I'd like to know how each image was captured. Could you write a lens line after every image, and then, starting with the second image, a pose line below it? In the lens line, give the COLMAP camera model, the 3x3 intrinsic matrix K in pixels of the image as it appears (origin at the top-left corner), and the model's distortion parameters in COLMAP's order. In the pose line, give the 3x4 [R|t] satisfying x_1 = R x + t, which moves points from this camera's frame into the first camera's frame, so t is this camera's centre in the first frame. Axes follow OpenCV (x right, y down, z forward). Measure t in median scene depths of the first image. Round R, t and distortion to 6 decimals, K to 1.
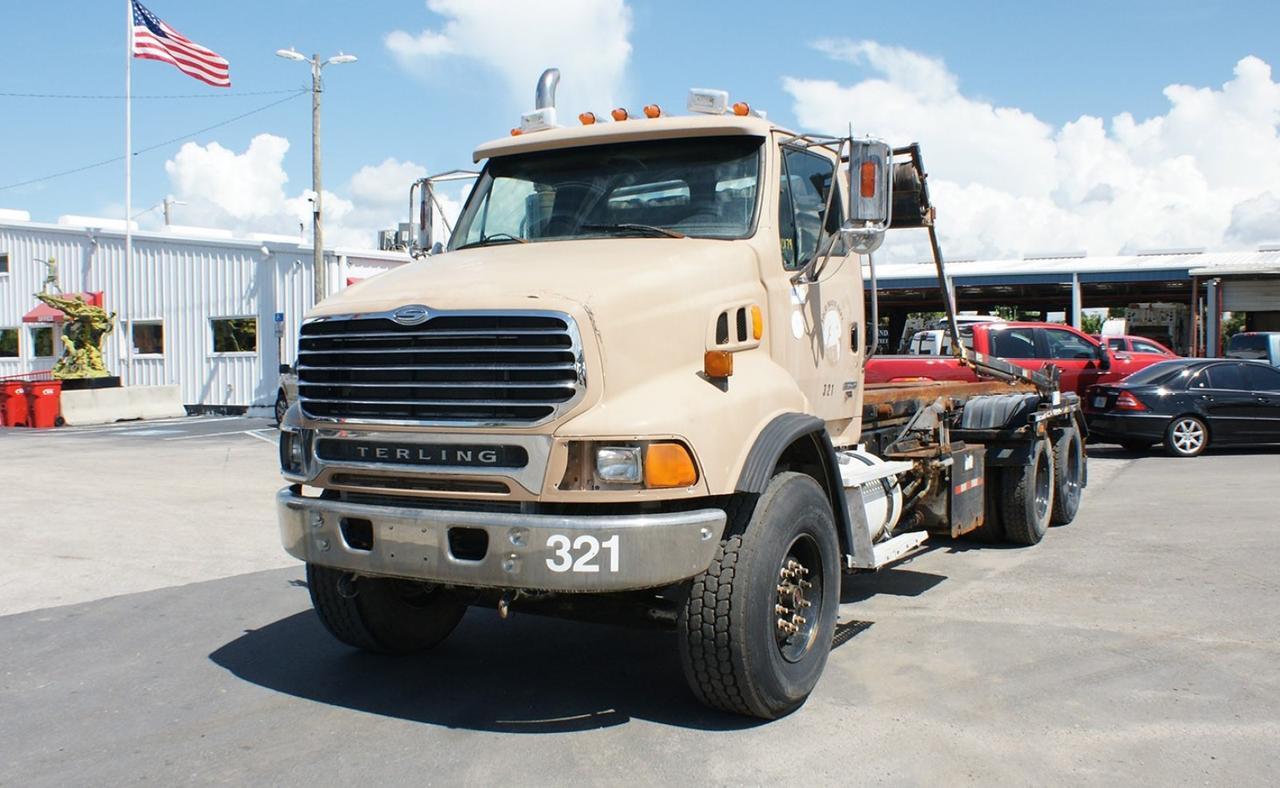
lens RADIAL K [[1225.0, 0, 660.0], [0, 1225.0, 439.8], [0, 0, 1]] dist [-0.140029, 0.092069]
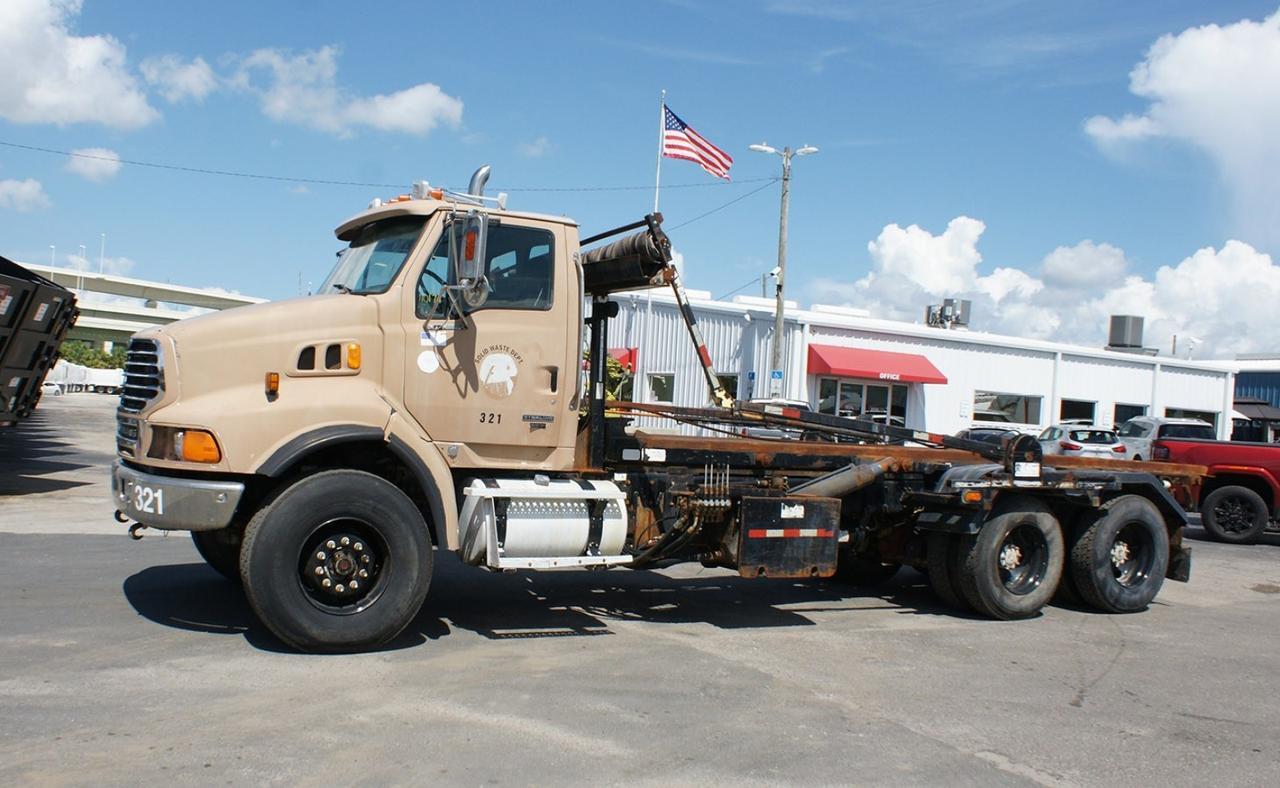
lens RADIAL K [[1151.3, 0, 609.1], [0, 1151.3, 425.1], [0, 0, 1]] dist [-0.129725, 0.005679]
pose [[0.836750, 0.065521, -0.543651, 0.873700], [-0.102165, 0.994063, -0.037440, -0.003192], [0.537970, 0.086870, 0.838476, 0.102409]]
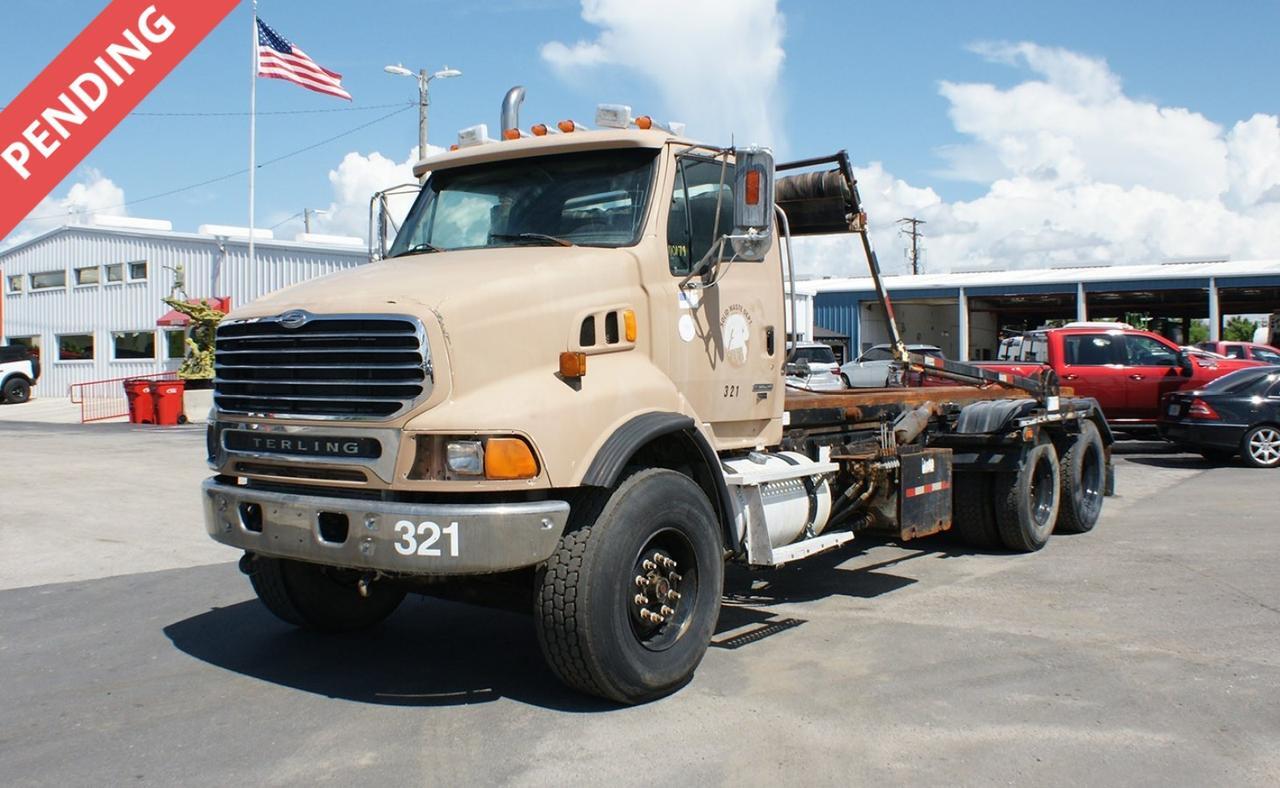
lens RADIAL K [[1223.0, 0, 639.4], [0, 1223.0, 415.6], [0, 0, 1]] dist [-0.119872, 0.007101]
pose [[0.991191, 0.010372, -0.132037, 0.199947], [-0.013607, 0.999628, -0.023621, 0.005361], [0.131743, 0.025210, 0.990963, -0.034918]]
